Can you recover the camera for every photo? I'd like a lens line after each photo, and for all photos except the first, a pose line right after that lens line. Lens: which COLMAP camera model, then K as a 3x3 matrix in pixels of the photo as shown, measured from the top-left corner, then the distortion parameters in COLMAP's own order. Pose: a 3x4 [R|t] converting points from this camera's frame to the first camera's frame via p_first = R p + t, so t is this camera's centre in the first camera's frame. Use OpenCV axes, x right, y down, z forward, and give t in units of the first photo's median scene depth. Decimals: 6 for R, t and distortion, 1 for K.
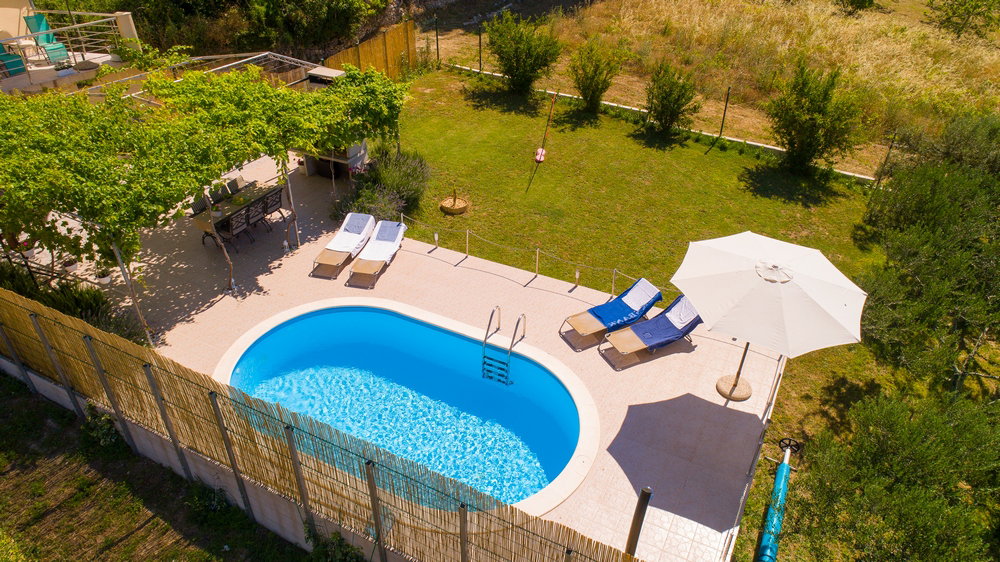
lens RADIAL K [[666.4, 0, 500.0], [0, 666.4, 281.0], [0, 0, 1]] dist [-0.005914, -0.000090]
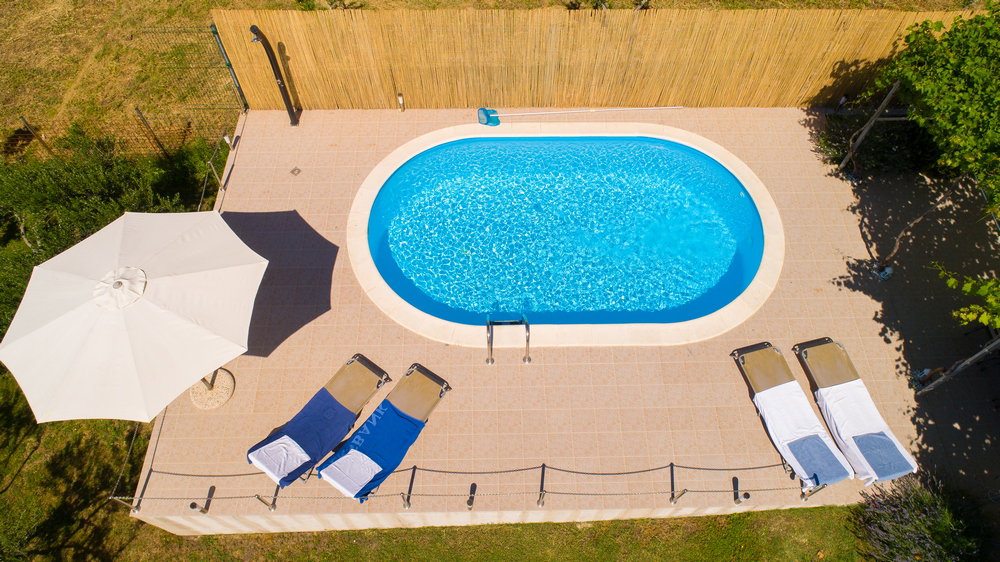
lens RADIAL K [[666.4, 0, 500.0], [0, 666.4, 281.0], [0, 0, 1]] dist [-0.005914, -0.000090]
pose [[-0.884238, 0.394264, -0.250359, 0.130081], [-0.281038, -0.021036, 0.959466, -0.464833], [0.373016, 0.918756, 0.129404, 0.603994]]
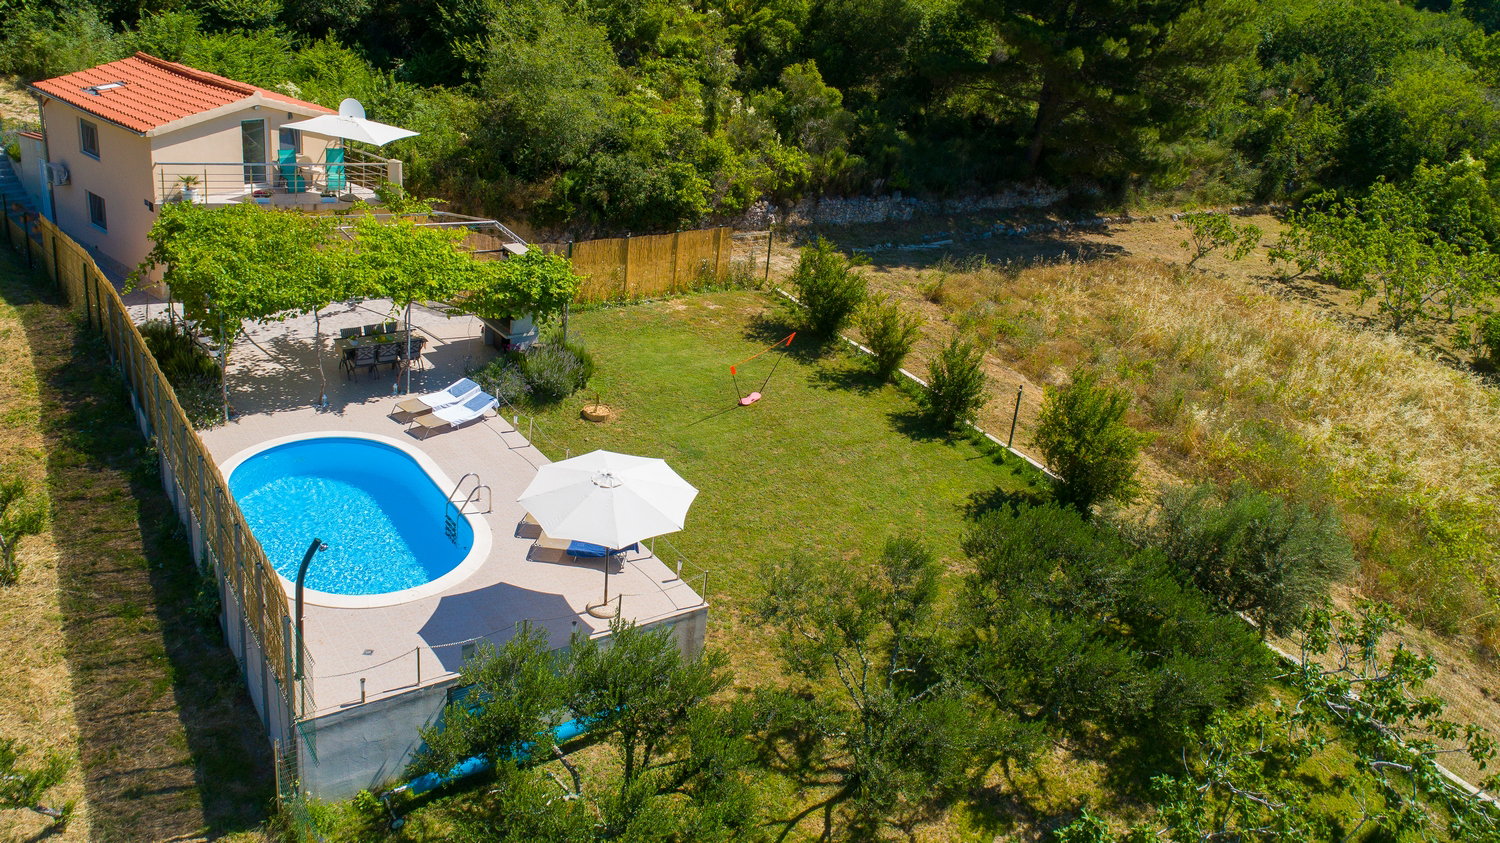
lens RADIAL K [[1147.1, 0, 733.8], [0, 1147.1, 348.3], [0, 0, 1]] dist [-0.013569, -0.002156]
pose [[0.880143, 0.243002, -0.407798, 0.745840], [-0.342470, 0.919914, -0.190979, 0.043273], [0.328730, 0.307747, 0.892876, -0.384688]]
